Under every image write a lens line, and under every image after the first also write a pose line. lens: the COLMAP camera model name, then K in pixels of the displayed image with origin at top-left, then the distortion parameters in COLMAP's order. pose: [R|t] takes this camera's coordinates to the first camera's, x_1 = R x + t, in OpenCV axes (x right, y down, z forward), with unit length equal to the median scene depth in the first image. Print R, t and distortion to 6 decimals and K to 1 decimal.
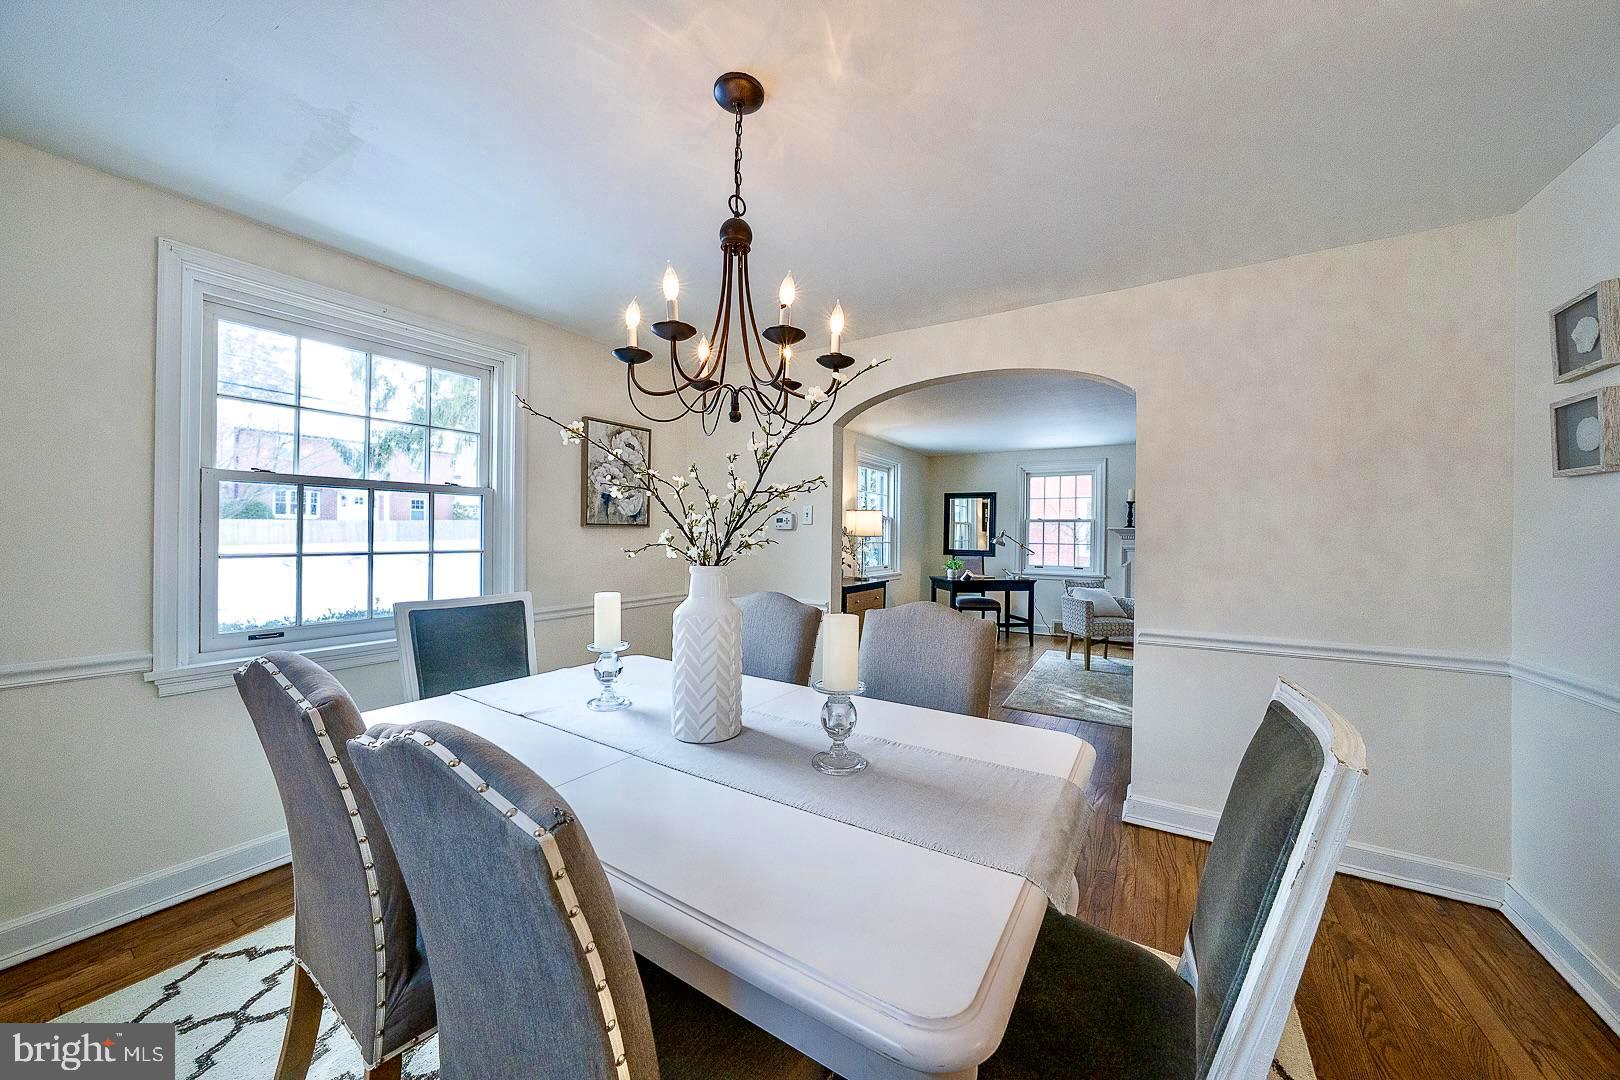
lens RADIAL K [[556.0, 0, 815.0], [0, 556.0, 530.9], [0, 0, 1]] dist [-0.011309, 0.000518]
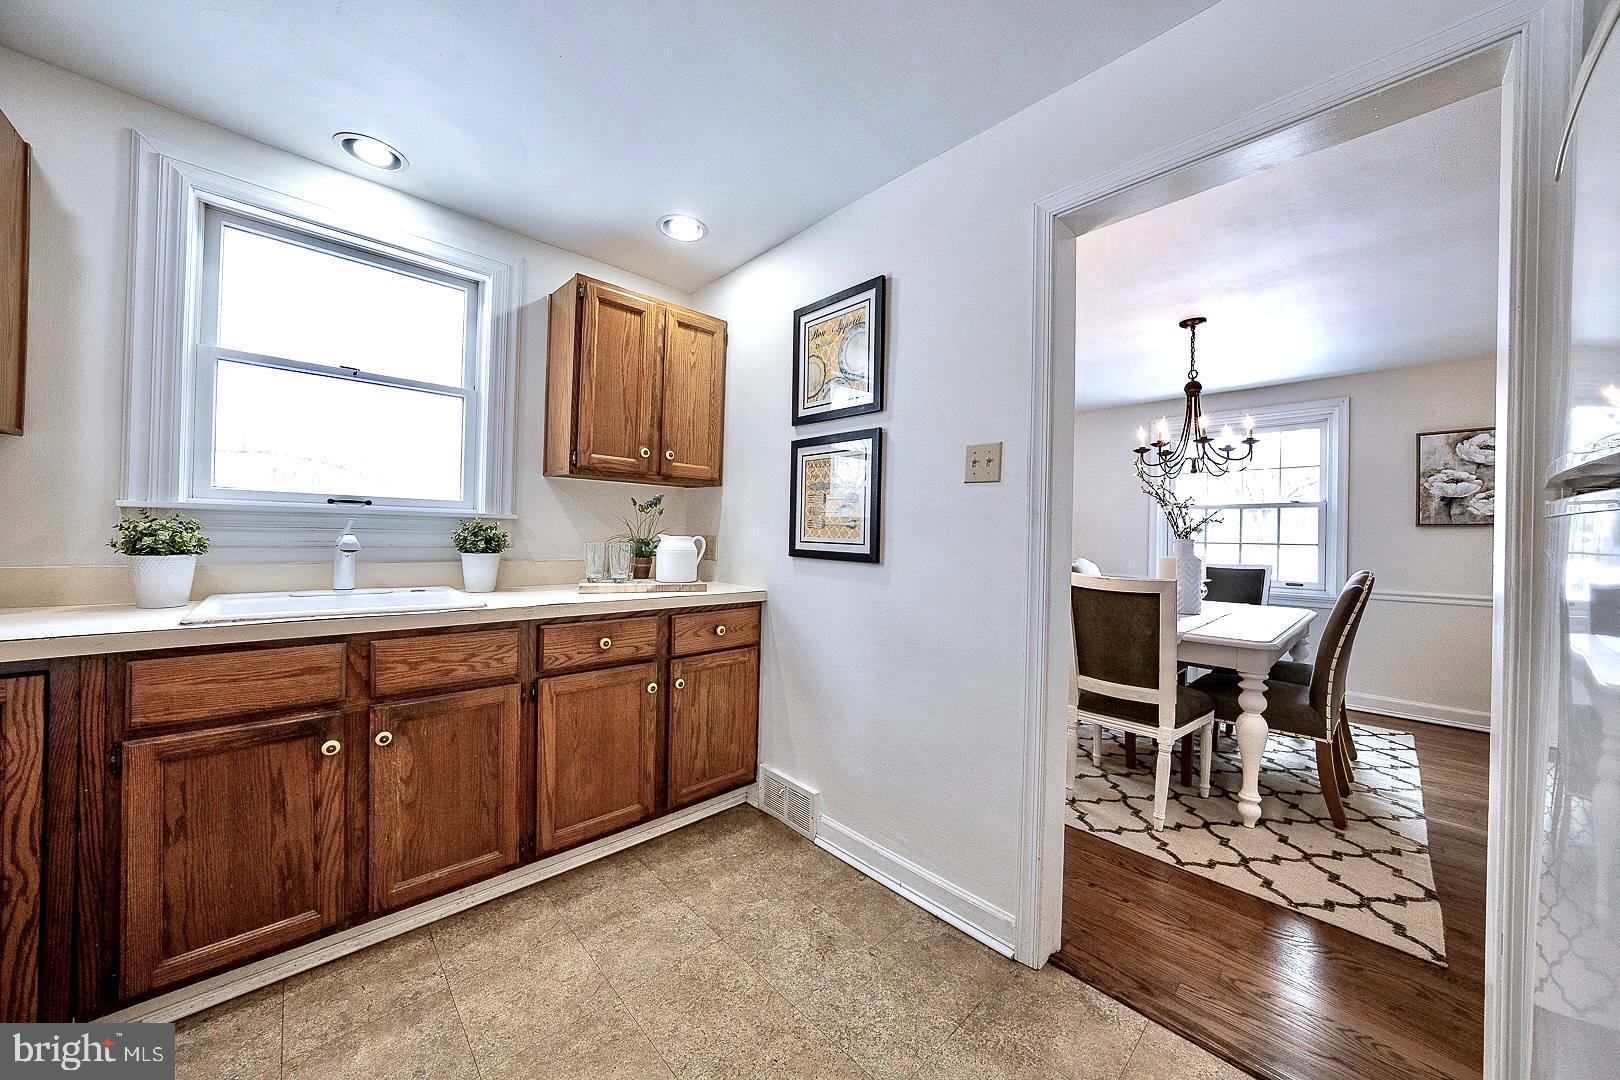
lens RADIAL K [[556.0, 0, 816.7], [0, 556.0, 534.0], [0, 0, 1]] dist [-0.011309, 0.000518]
pose [[-0.251536, -0.014183, -0.967744, 0.979707], [-0.009198, 0.999883, -0.012263, 0.031700], [0.967804, 0.005817, -0.251637, 0.053858]]
